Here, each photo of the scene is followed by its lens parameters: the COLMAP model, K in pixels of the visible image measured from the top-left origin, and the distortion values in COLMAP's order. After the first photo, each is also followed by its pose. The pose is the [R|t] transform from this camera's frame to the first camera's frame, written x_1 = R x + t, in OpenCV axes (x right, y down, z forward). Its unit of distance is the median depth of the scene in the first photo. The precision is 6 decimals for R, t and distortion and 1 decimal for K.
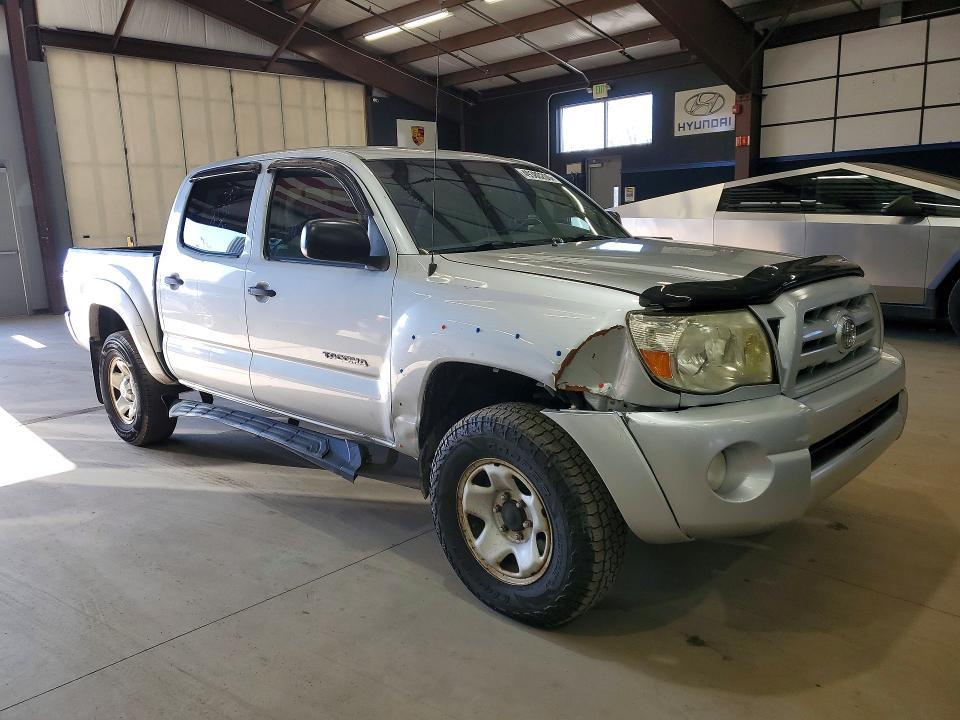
lens RADIAL K [[730.6, 0, 455.7], [0, 730.6, 362.6], [0, 0, 1]] dist [0.001051, -0.003361]
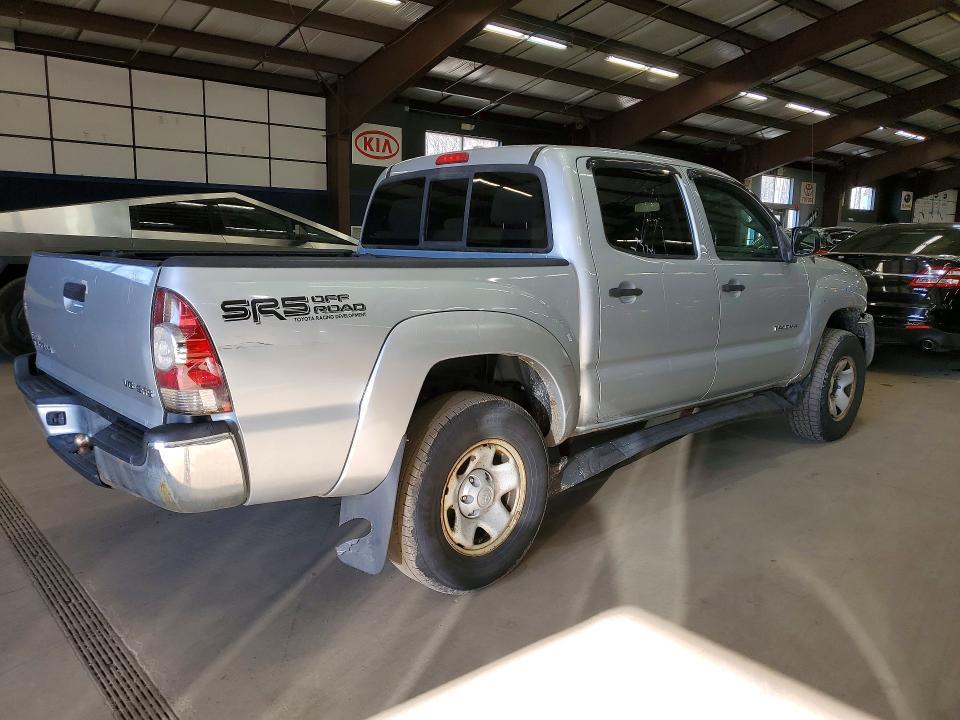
lens RADIAL K [[730.6, 0, 455.7], [0, 730.6, 362.6], [0, 0, 1]] dist [0.001051, -0.003361]
pose [[0.057141, -0.121803, 0.990908, -0.349543], [0.166447, 0.979801, 0.110839, -0.044473], [-0.984393, 0.158600, 0.076261, 0.335993]]
